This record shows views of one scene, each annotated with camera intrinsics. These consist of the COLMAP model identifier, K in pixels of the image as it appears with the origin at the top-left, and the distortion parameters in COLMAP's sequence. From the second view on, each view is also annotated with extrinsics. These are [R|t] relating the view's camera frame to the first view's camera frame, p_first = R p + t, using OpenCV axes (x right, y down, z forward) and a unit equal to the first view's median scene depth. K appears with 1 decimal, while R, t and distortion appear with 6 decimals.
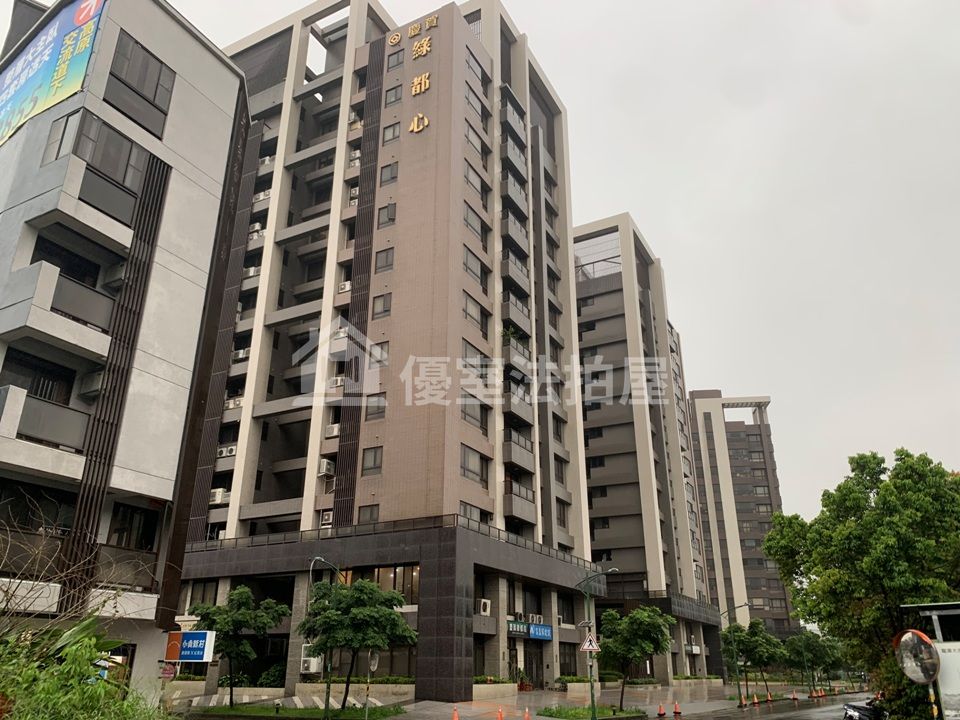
lens RADIAL K [[732.8, 0, 479.9], [0, 732.8, 364.5], [0, 0, 1]] dist [-0.000894, -0.034274]
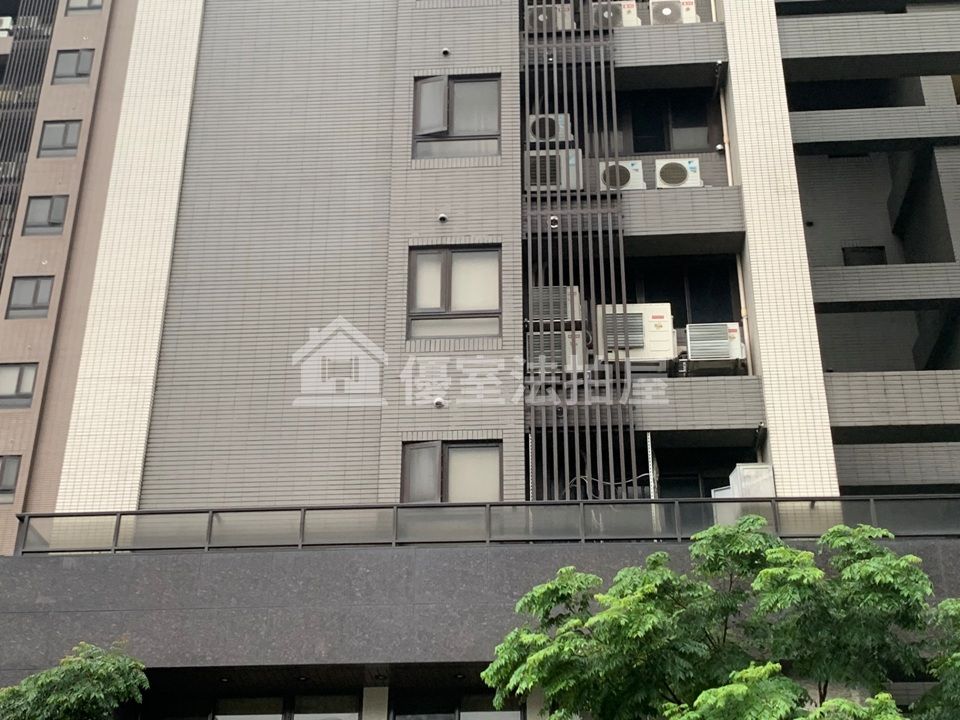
lens RADIAL K [[1377.6, 0, 477.2], [0, 1377.6, 361.3], [0, 0, 1]] dist [0.027081, 0.000000]
pose [[0.914375, 0.202195, 0.350763, -0.562880], [-0.160442, 0.976397, -0.144594, 0.262585], [-0.371720, 0.075936, 0.925234, 0.628634]]
